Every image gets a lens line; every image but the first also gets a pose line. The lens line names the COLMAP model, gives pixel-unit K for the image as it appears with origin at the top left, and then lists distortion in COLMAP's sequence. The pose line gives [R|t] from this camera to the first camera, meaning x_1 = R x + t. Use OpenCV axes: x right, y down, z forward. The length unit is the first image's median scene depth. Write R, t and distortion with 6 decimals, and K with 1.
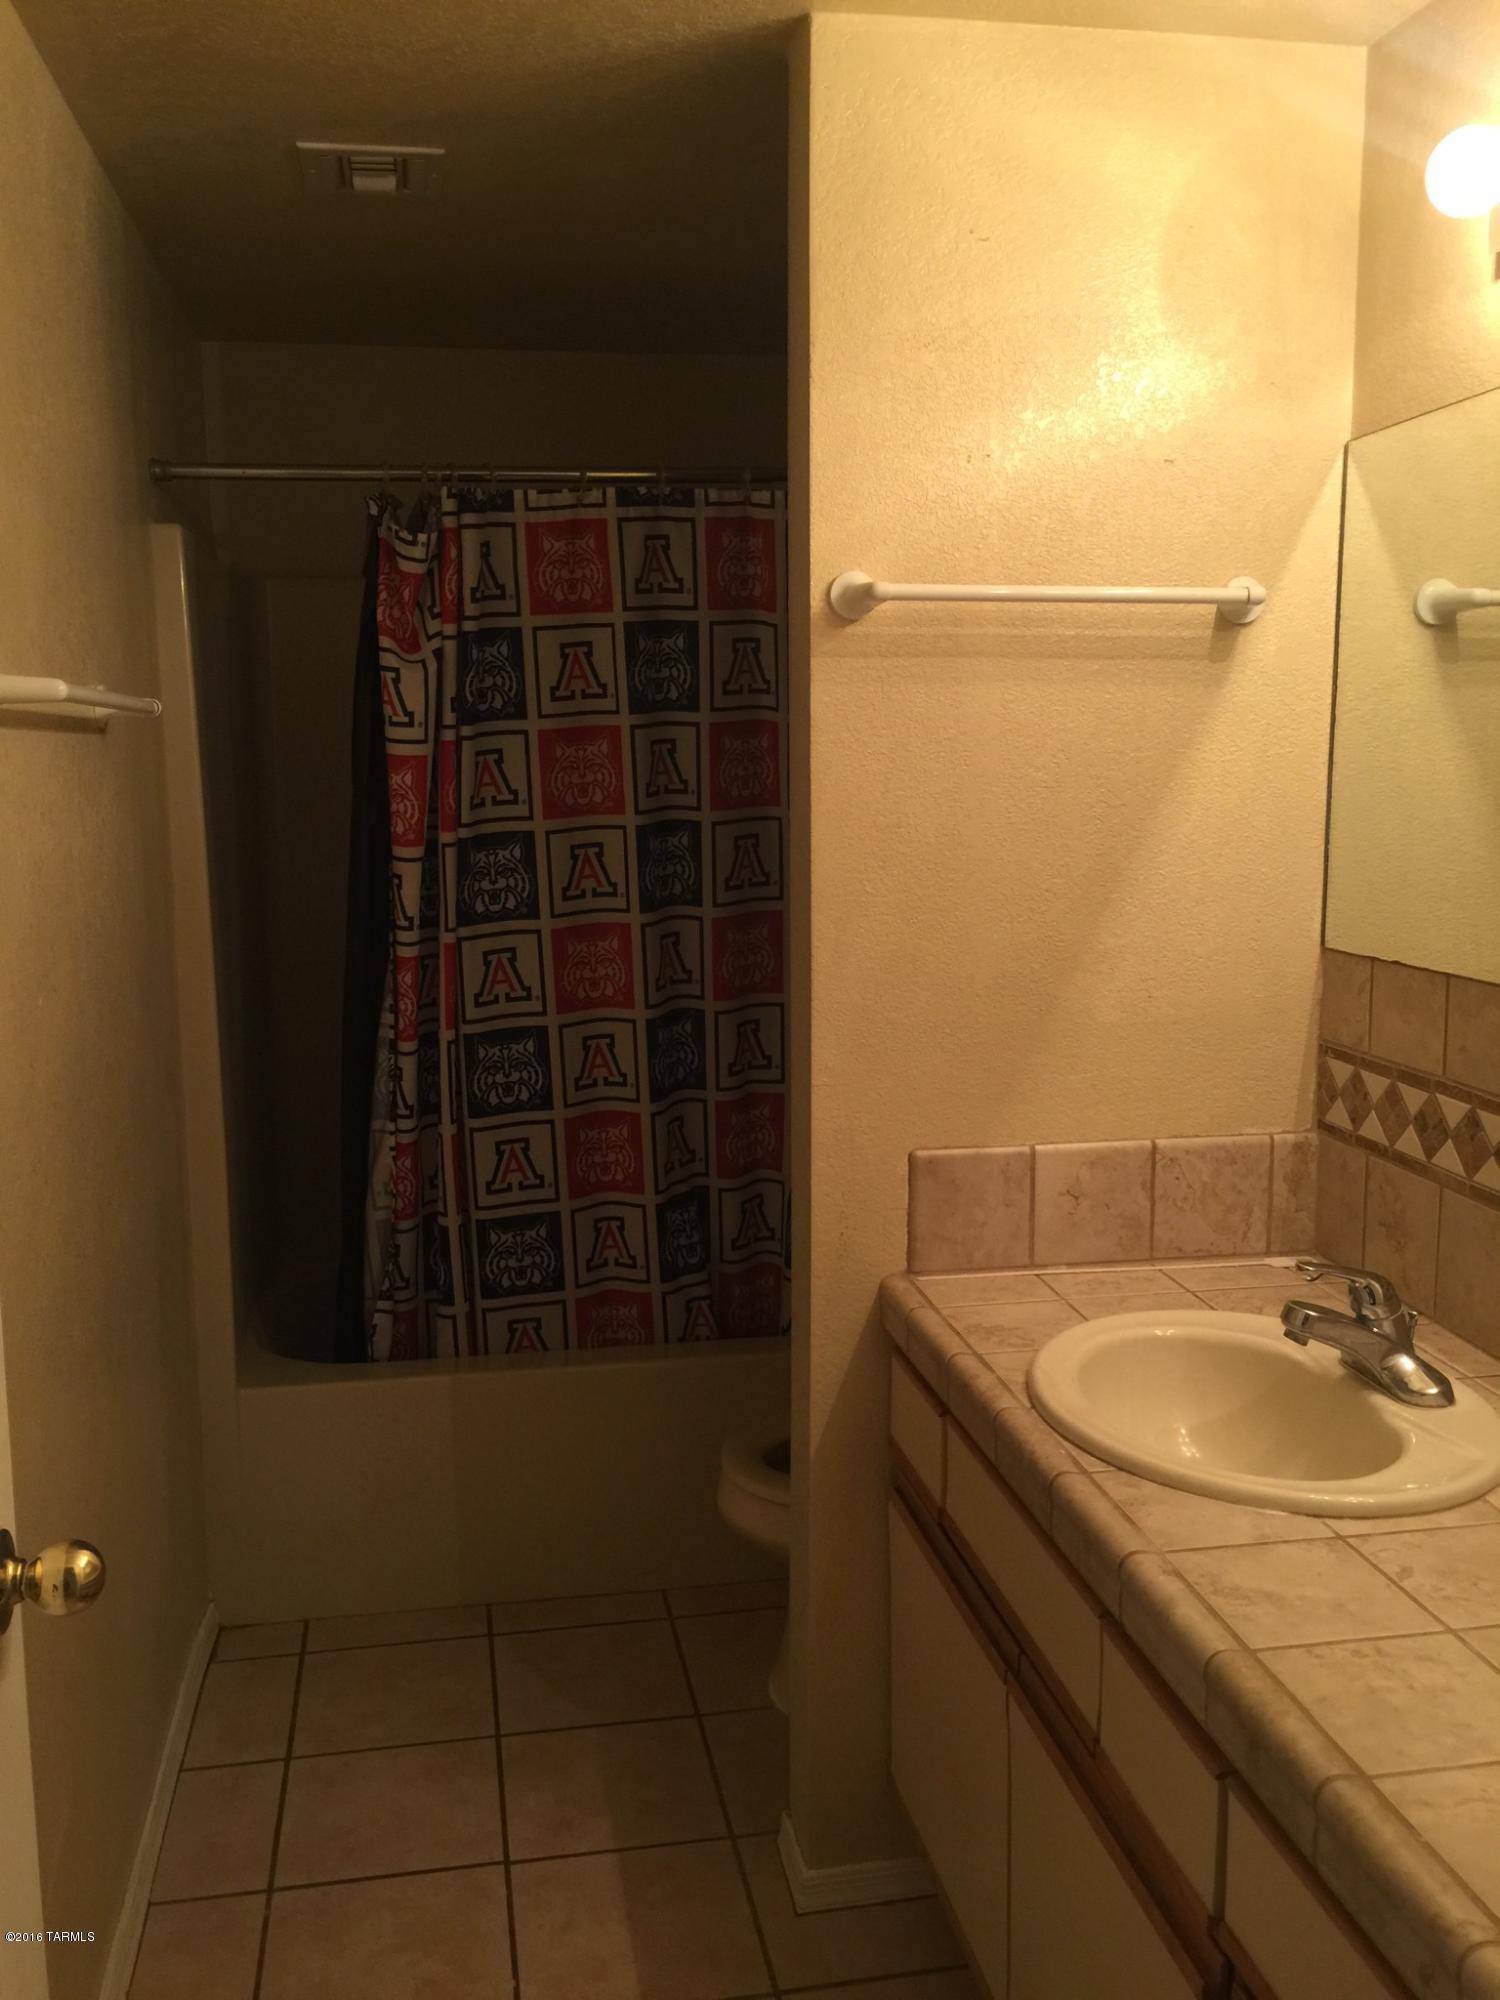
lens RADIAL K [[1692.6, 0, 730.5], [0, 1692.6, 989.0], [0, 0, 1]] dist [0.052480, -0.071760]
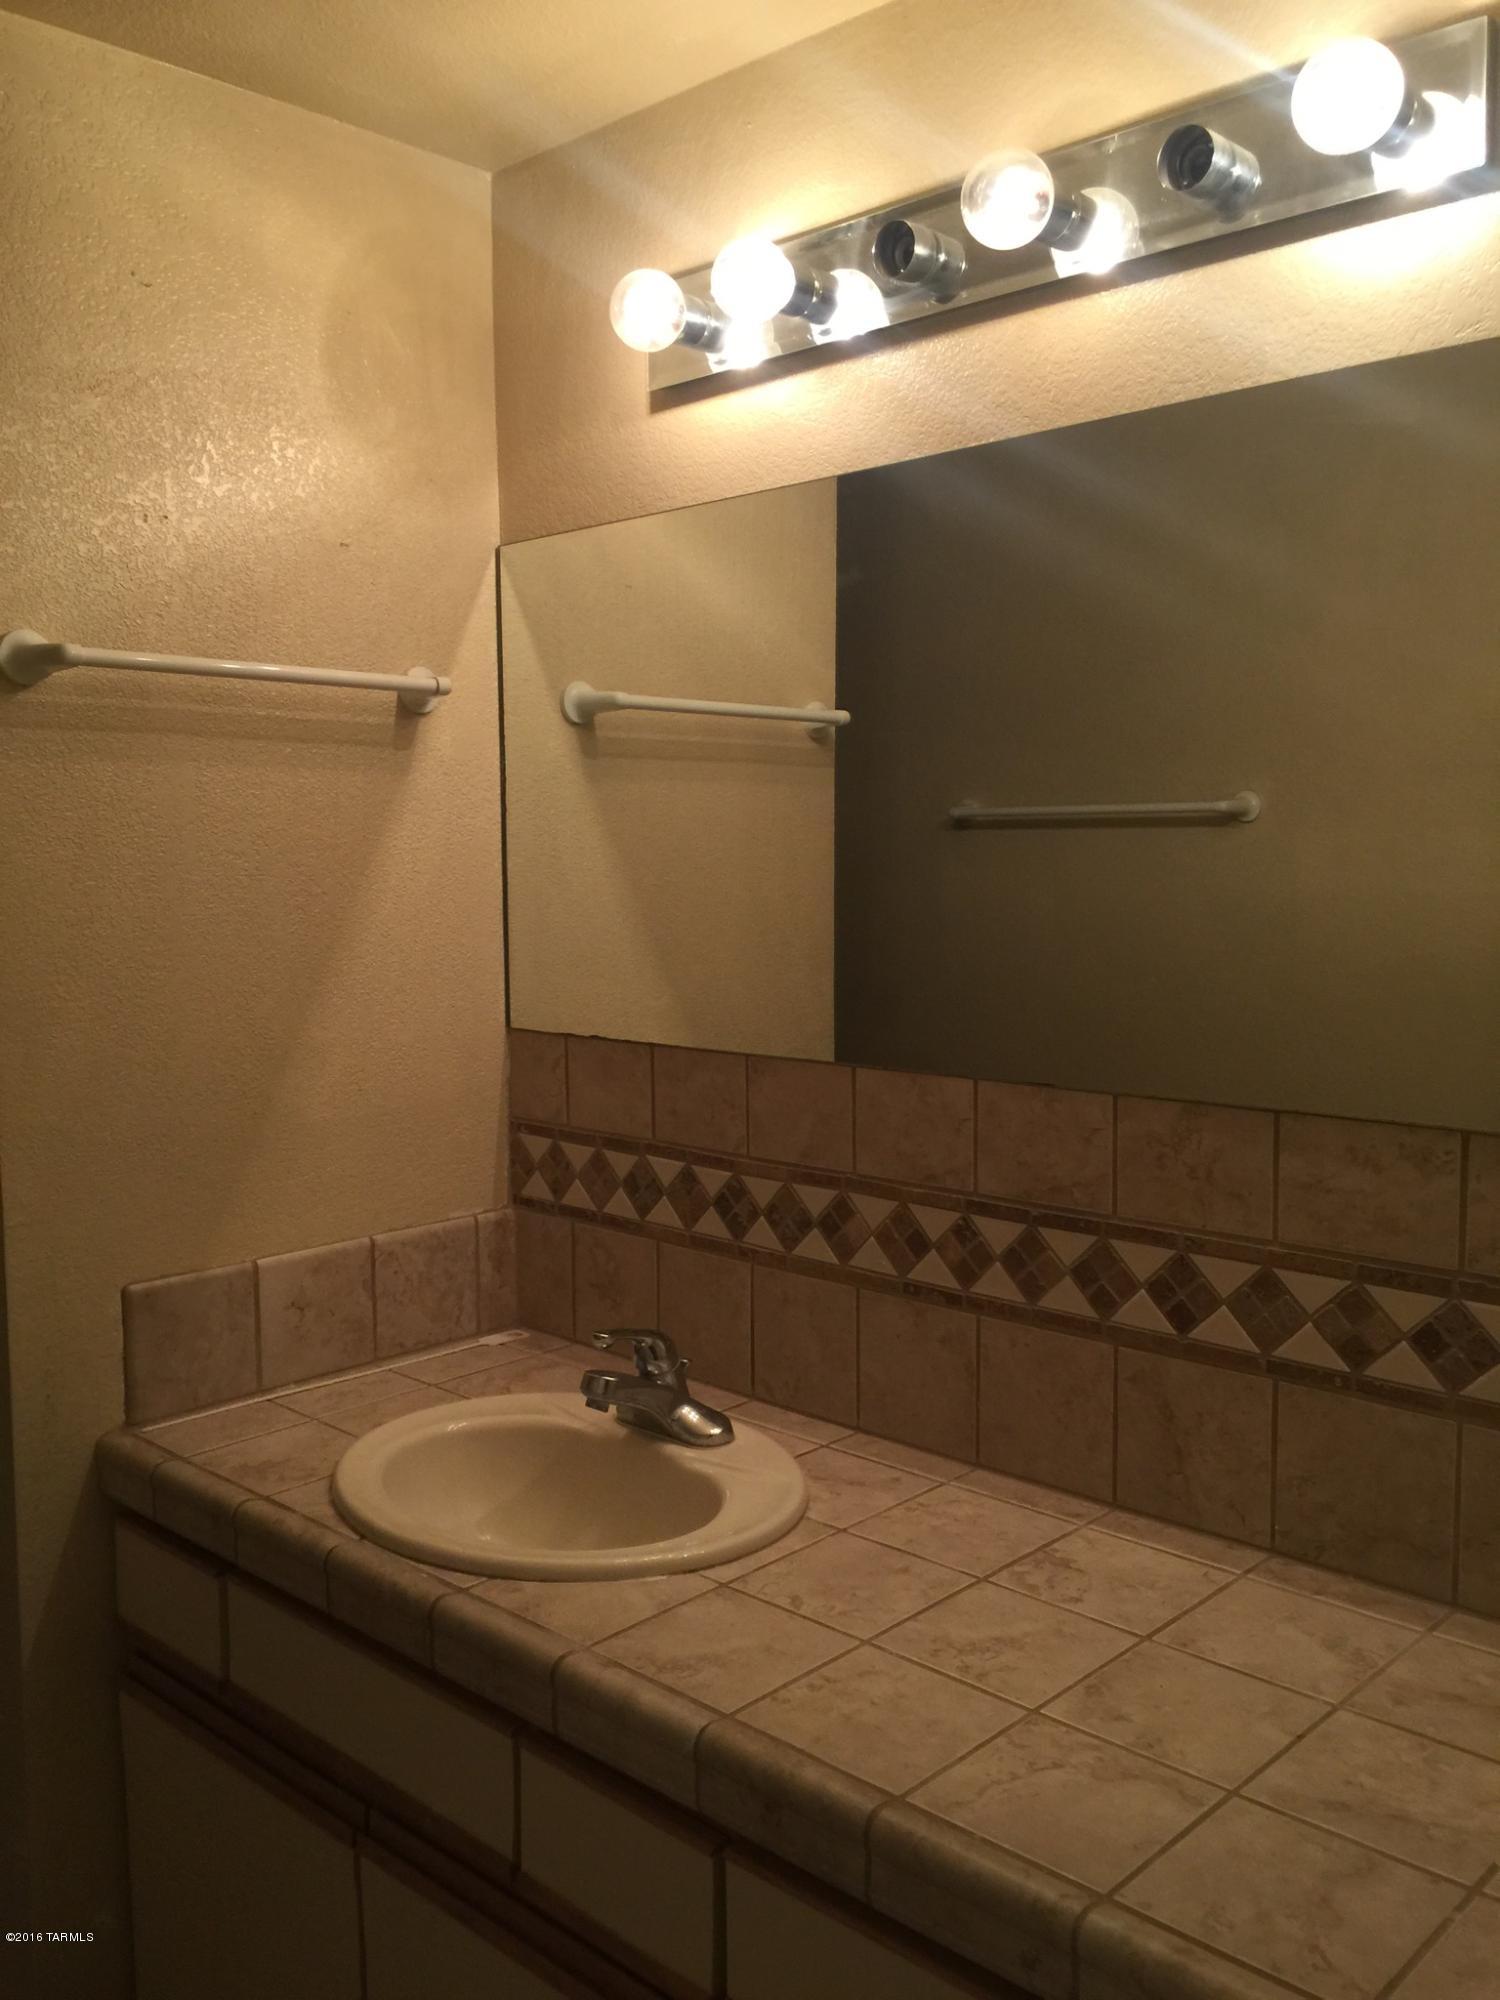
lens RADIAL K [[1692.6, 0, 749.7], [0, 1692.6, 1007.6], [0, 0, 1]] dist [0.052480, -0.071760]
pose [[0.808992, -0.055985, 0.585147, -0.145684], [0.081909, 0.996479, -0.017902, -0.006869], [-0.582085, 0.062411, 0.810730, 0.084553]]
